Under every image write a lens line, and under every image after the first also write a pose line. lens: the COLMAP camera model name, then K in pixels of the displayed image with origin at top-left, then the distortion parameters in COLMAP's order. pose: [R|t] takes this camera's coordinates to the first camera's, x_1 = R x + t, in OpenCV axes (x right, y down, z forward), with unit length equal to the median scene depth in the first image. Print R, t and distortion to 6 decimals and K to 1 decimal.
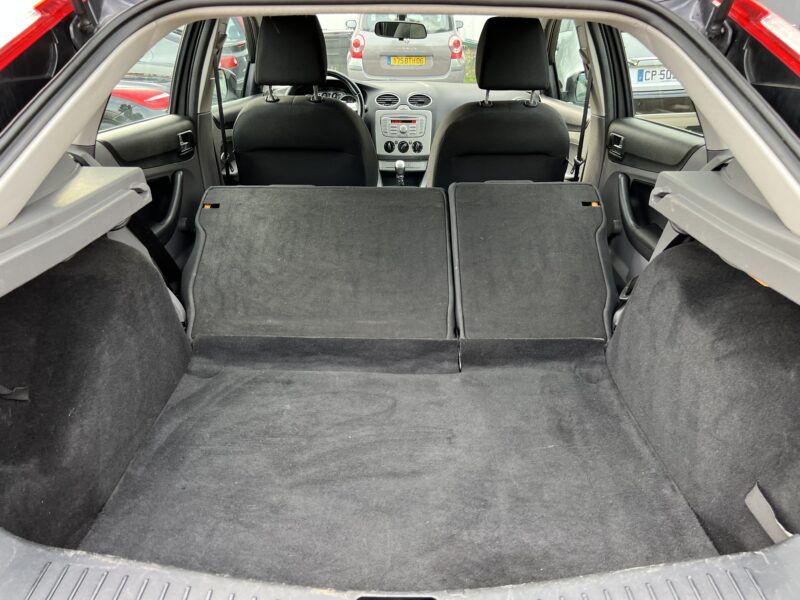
lens RADIAL K [[598.7, 0, 400.0], [0, 598.7, 300.0], [0, 0, 1]] dist [0.058761, -0.054820]
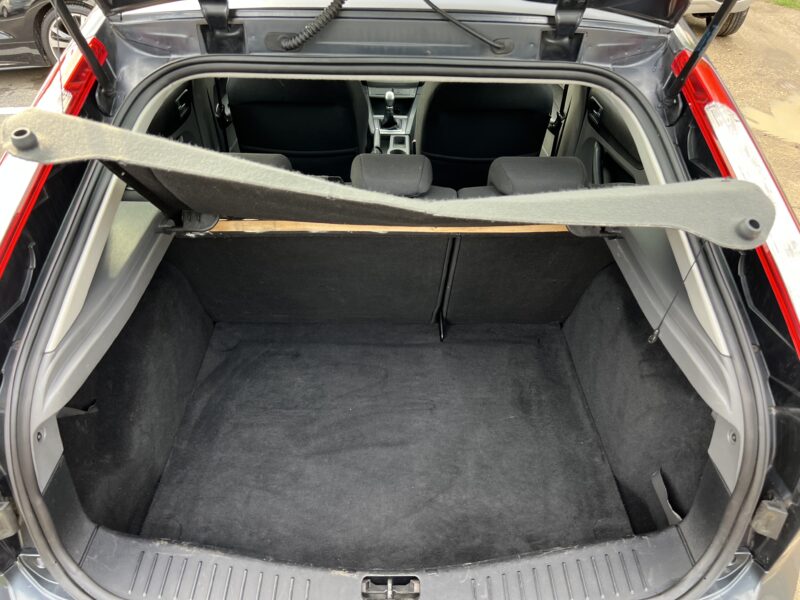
lens RADIAL K [[599.4, 0, 402.2], [0, 599.4, 297.9], [0, 0, 1]] dist [0.085729, -0.113443]
pose [[0.999726, -0.000178, 0.023412, -0.005571], [-0.005288, 0.972414, 0.233202, -0.267365], [-0.022808, -0.233262, 0.972147, -0.140170]]
